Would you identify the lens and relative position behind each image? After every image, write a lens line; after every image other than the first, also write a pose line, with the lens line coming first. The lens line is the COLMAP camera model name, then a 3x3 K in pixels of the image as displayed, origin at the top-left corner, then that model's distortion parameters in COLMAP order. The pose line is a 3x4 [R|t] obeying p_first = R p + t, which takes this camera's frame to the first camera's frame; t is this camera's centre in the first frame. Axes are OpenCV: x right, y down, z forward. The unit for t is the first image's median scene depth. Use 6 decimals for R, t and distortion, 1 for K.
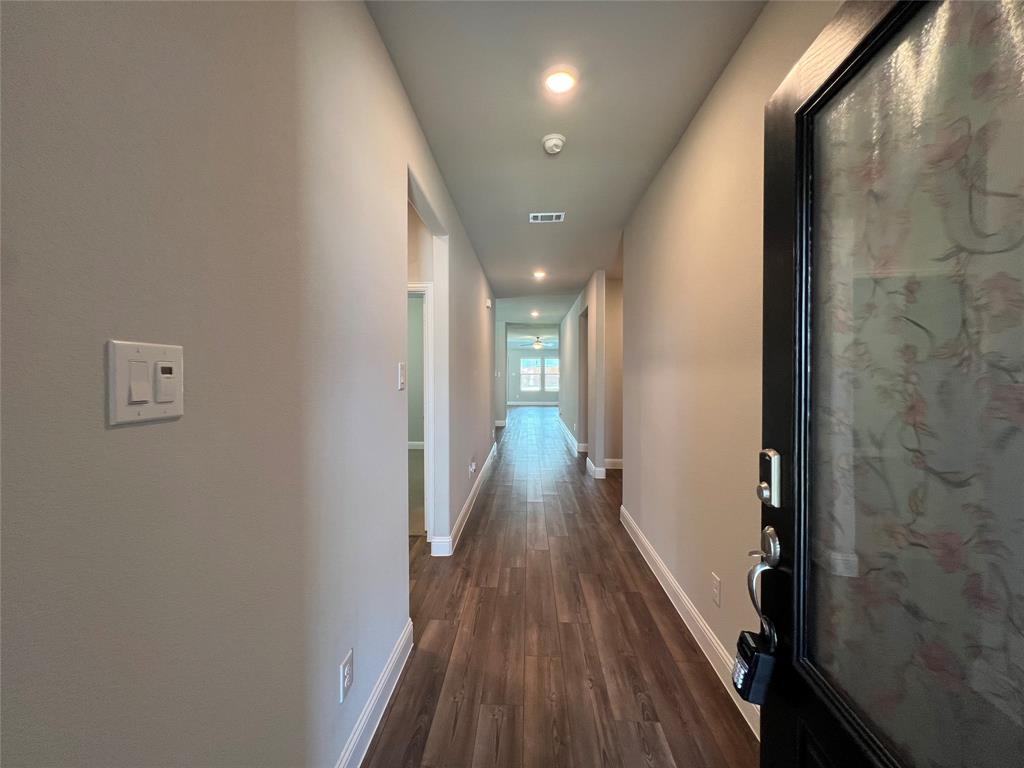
lens RADIAL K [[412.8, 0, 509.6], [0, 412.8, 377.3], [0, 0, 1]] dist [-0.002149, 0.000906]
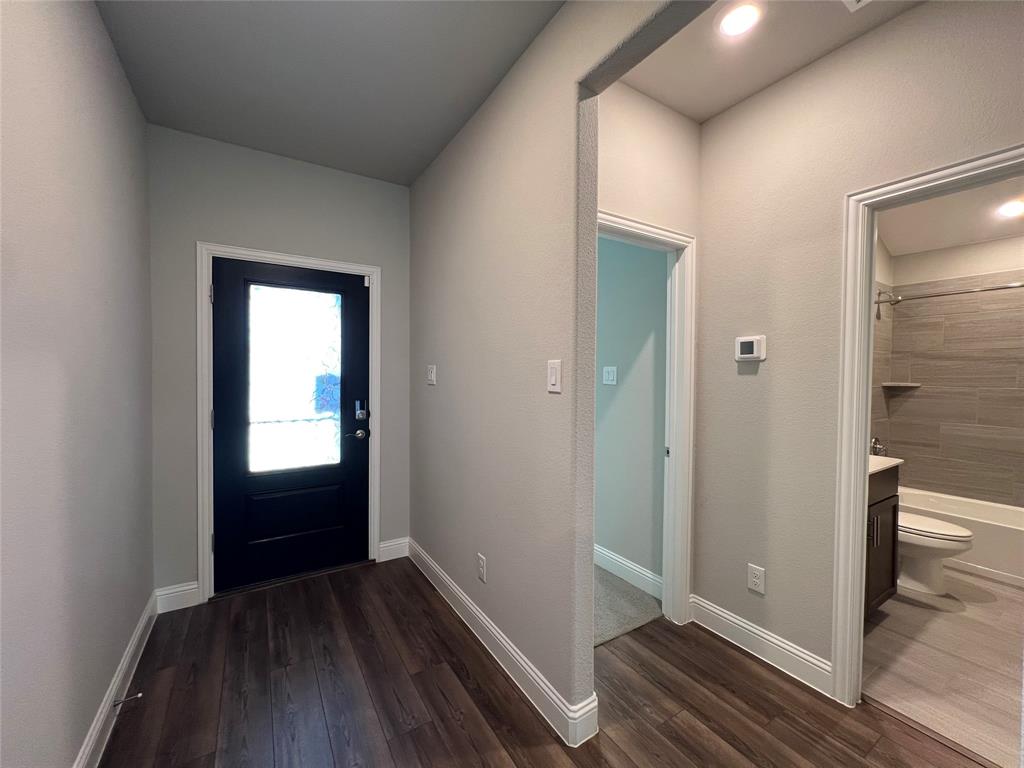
lens RADIAL K [[418.8, 0, 515.1], [0, 418.8, 382.8], [0, 0, 1]] dist [0.008159, -0.000557]
pose [[-0.819357, 0.010116, -0.573194, 0.327437], [-0.007890, 0.999551, 0.028920, -0.018821], [0.573229, 0.028218, -0.818909, 1.904952]]
